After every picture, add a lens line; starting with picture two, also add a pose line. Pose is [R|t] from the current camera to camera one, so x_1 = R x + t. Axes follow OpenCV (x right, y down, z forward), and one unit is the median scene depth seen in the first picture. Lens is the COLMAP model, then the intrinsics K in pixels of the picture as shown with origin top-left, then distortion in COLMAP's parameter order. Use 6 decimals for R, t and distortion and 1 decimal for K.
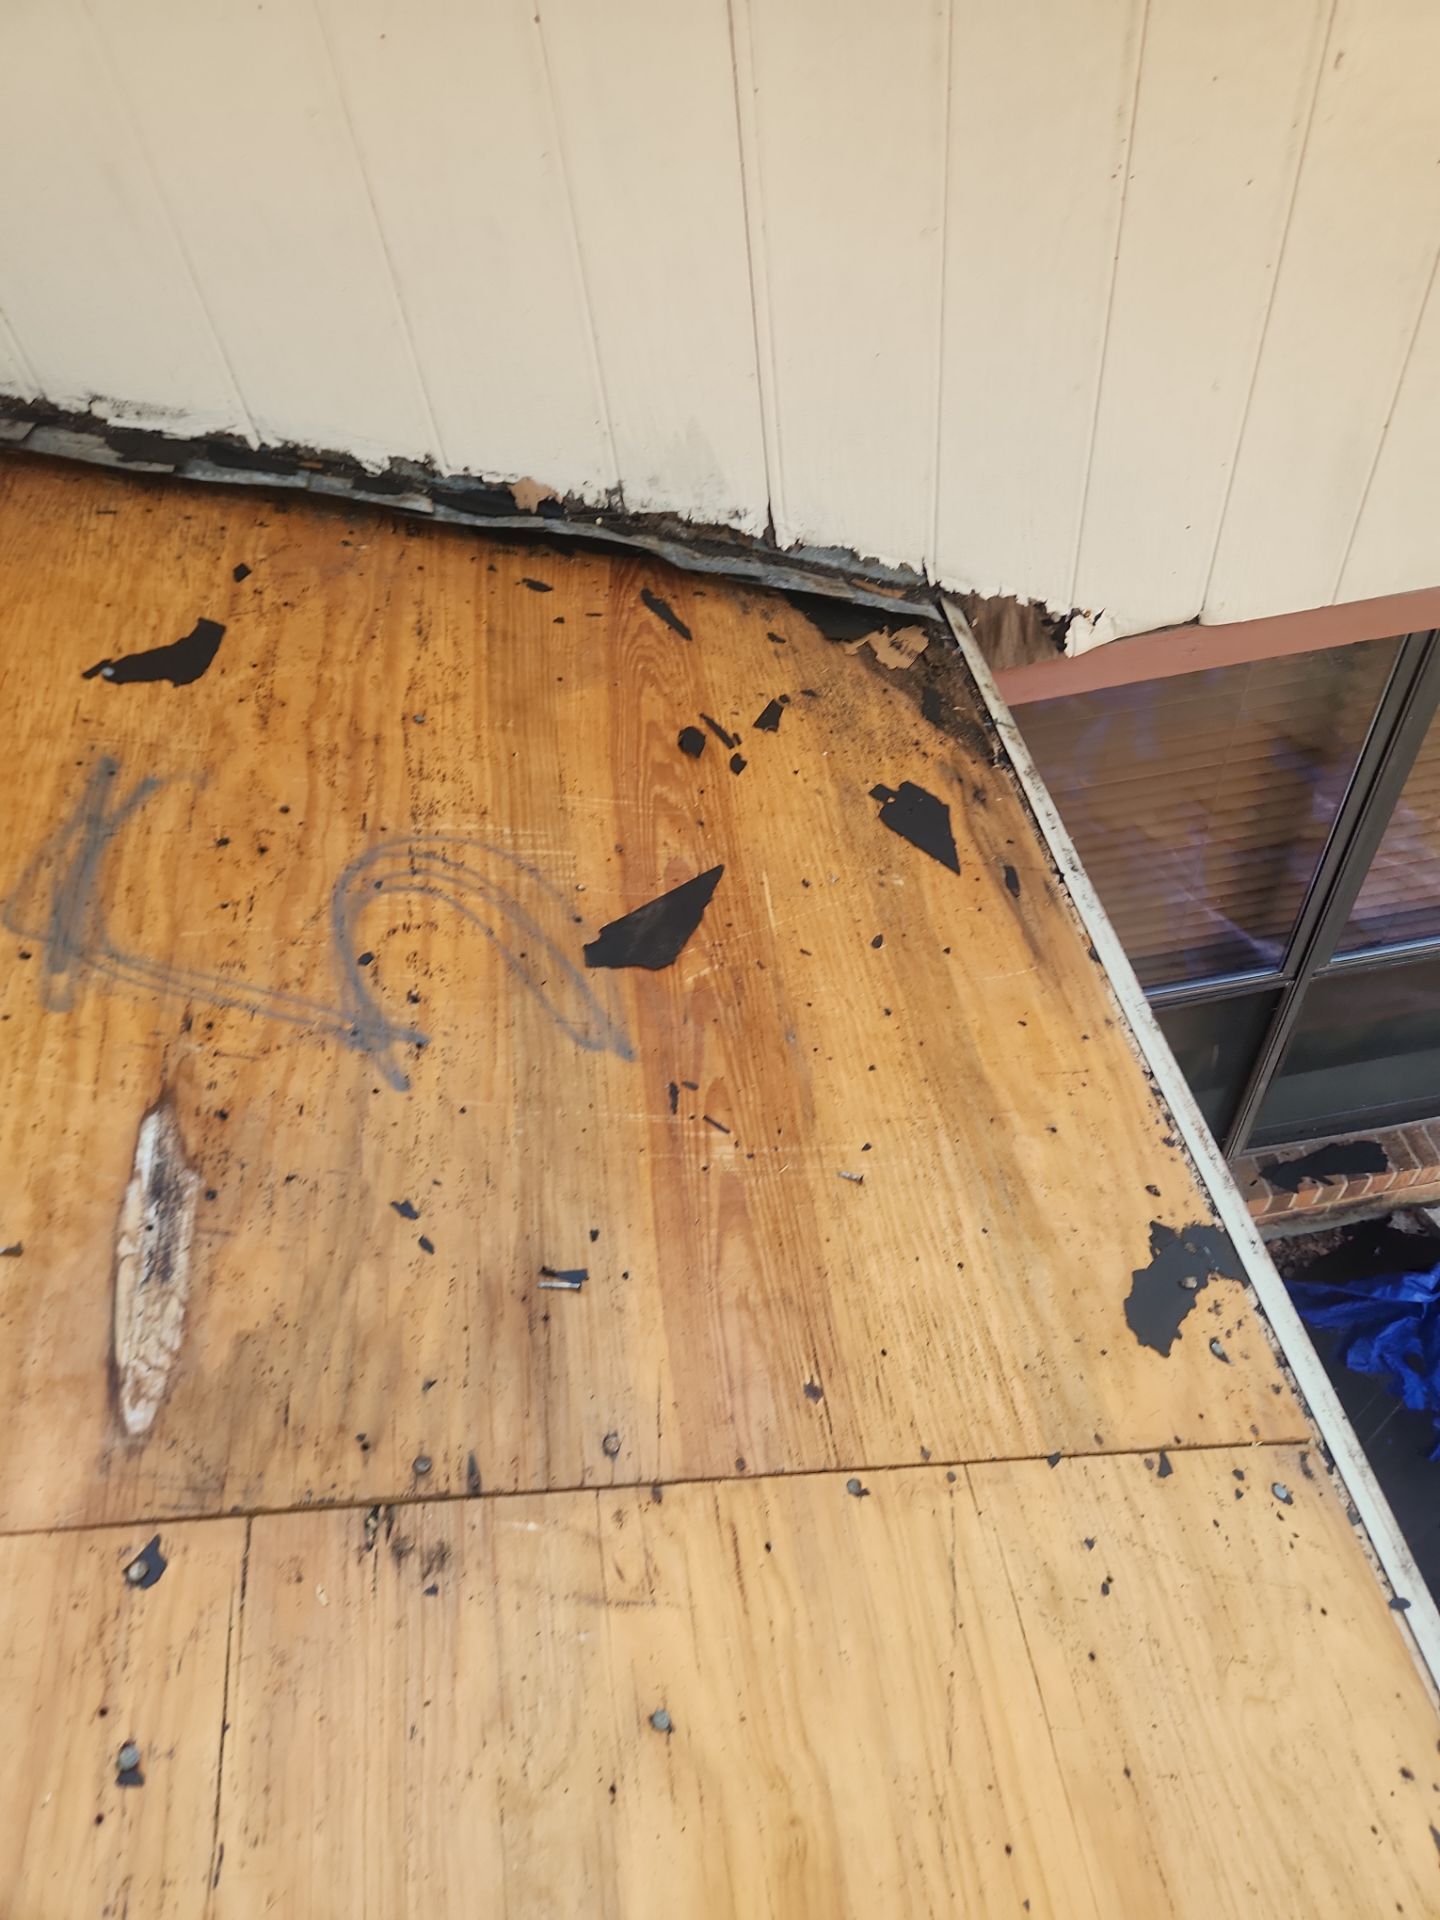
lens RADIAL K [[1284.8, 0, 742.8], [0, 1284.8, 930.8], [0, 0, 1]] dist [0.071339, -0.074058]
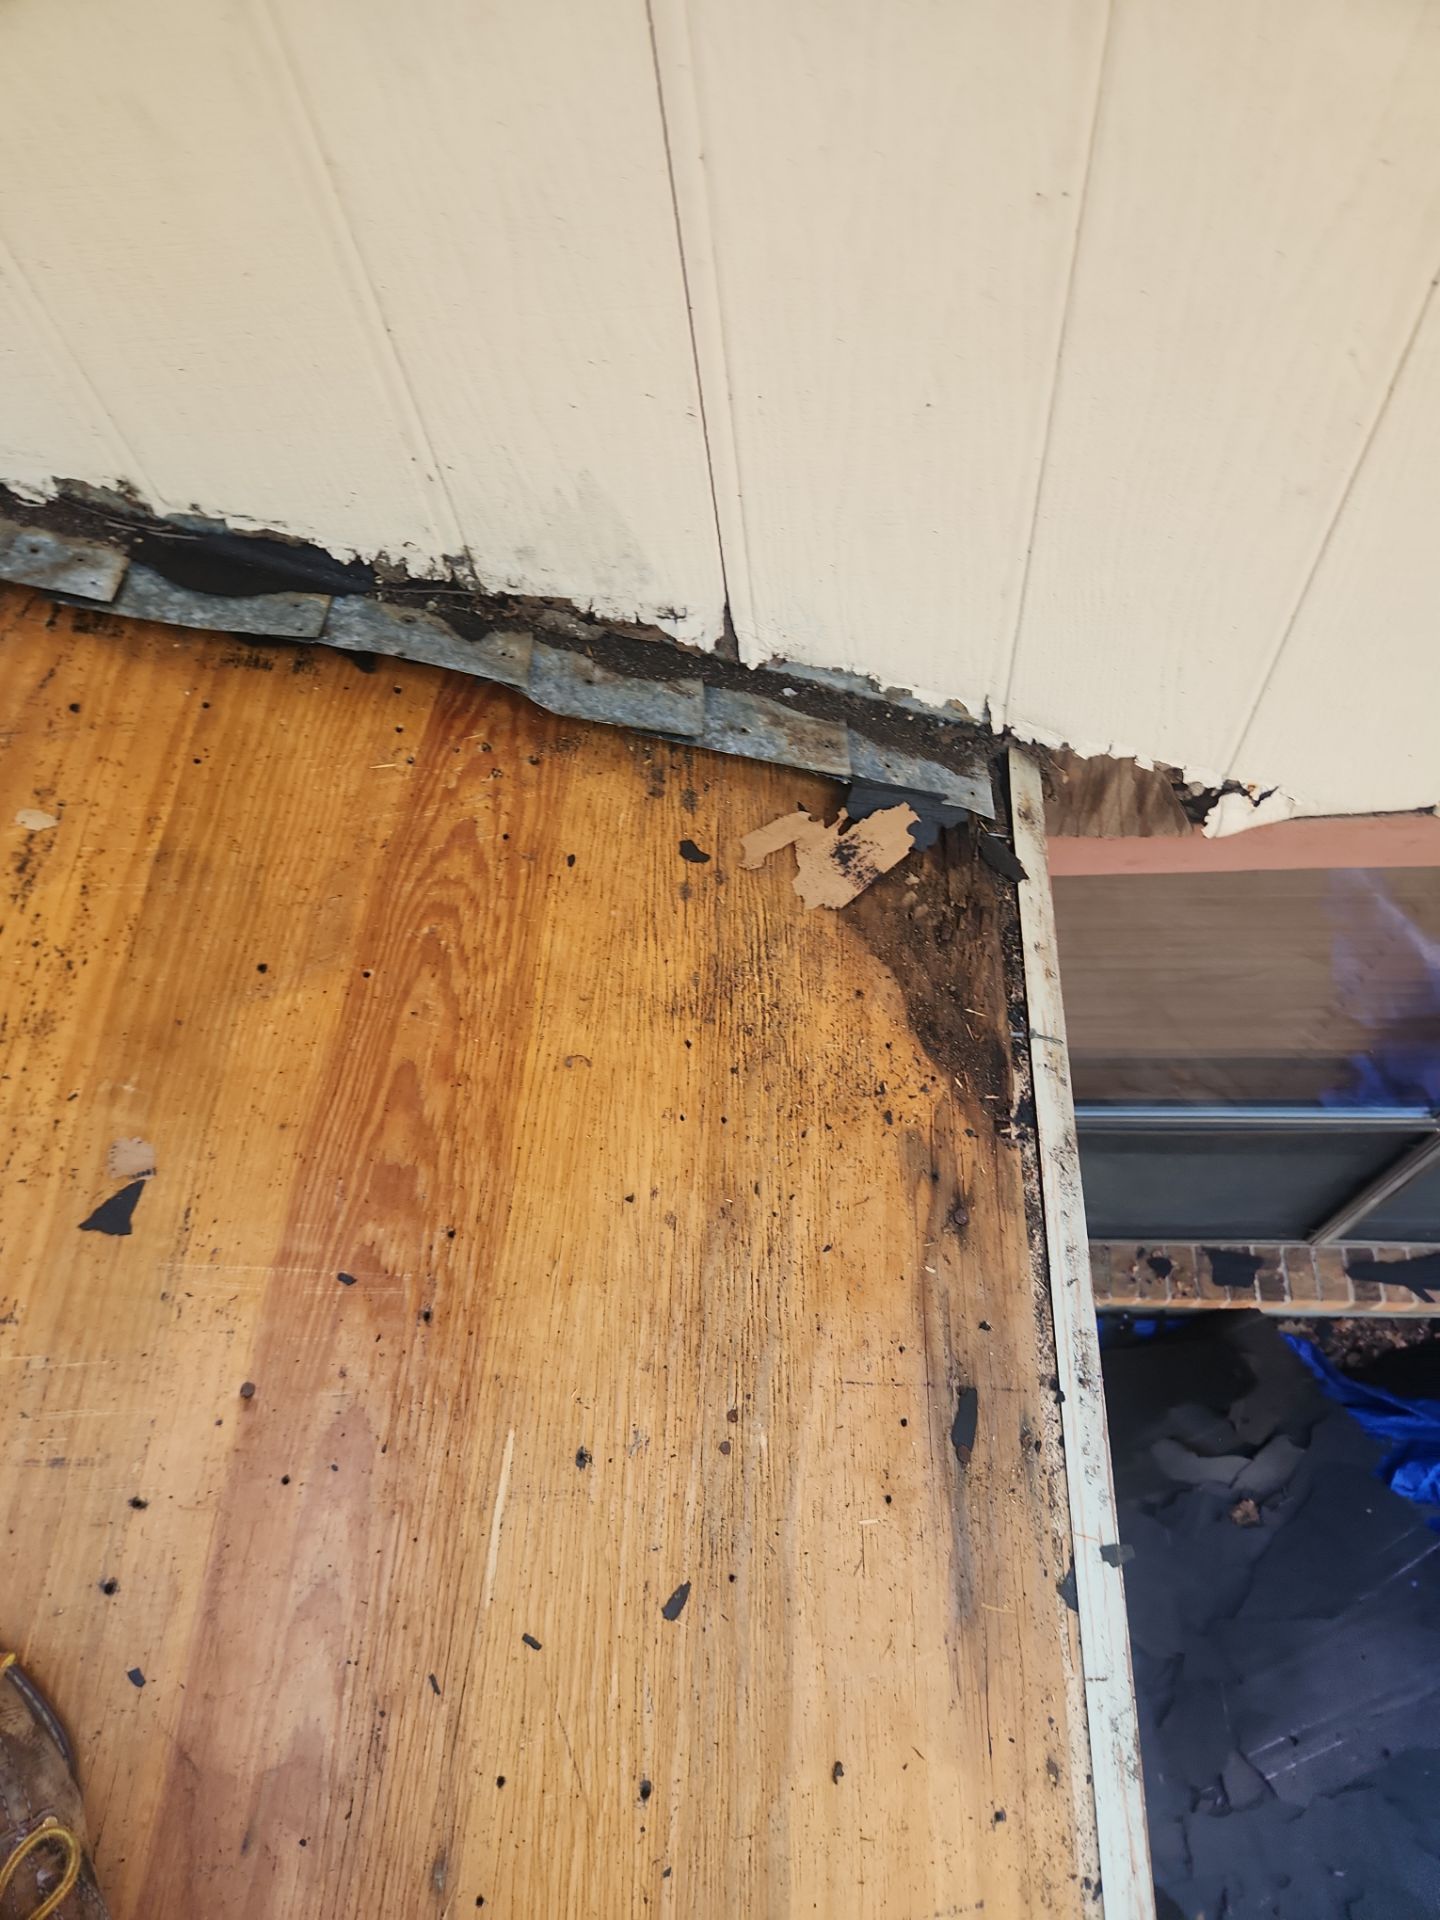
lens RADIAL K [[1284.8, 0, 744.3], [0, 1284.8, 974.6], [0, 0, 1]] dist [0.071339, -0.074058]
pose [[0.982735, 0.167884, -0.077757, 0.121058], [-0.142541, 0.954949, 0.260295, -0.381044], [0.117954, -0.244718, 0.962393, 0.463725]]
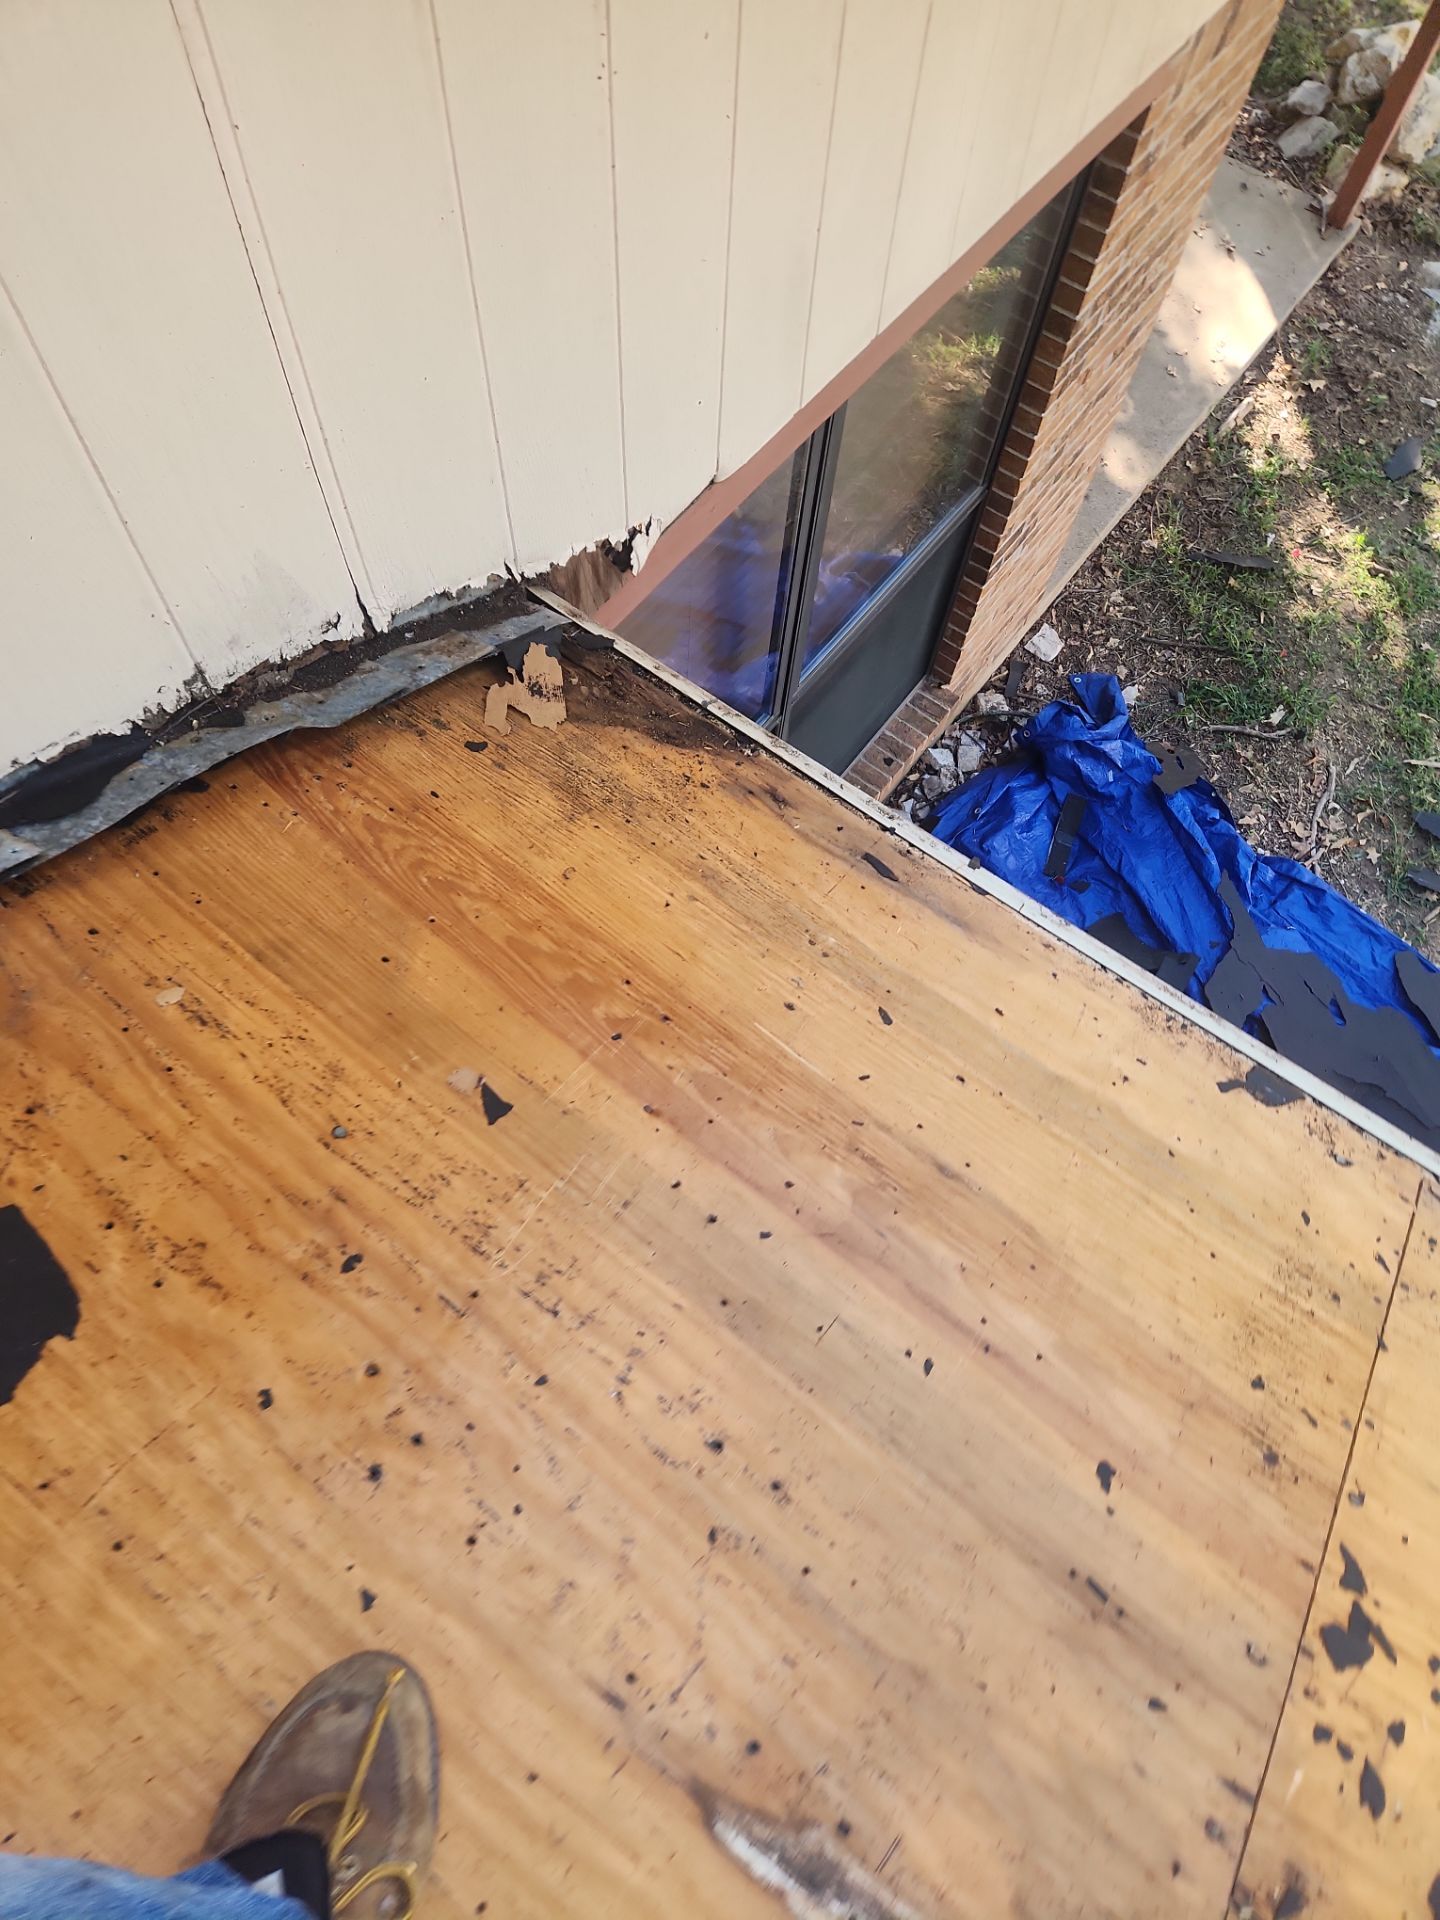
lens RADIAL K [[1284.8, 0, 730.2], [0, 1284.8, 943.1], [0, 0, 1]] dist [0.071339, -0.074058]
pose [[0.712144, -0.562748, 0.419720, -0.319034], [0.450338, 0.824836, 0.341822, -0.380452], [-0.538560, -0.054411, 0.840829, 0.234486]]
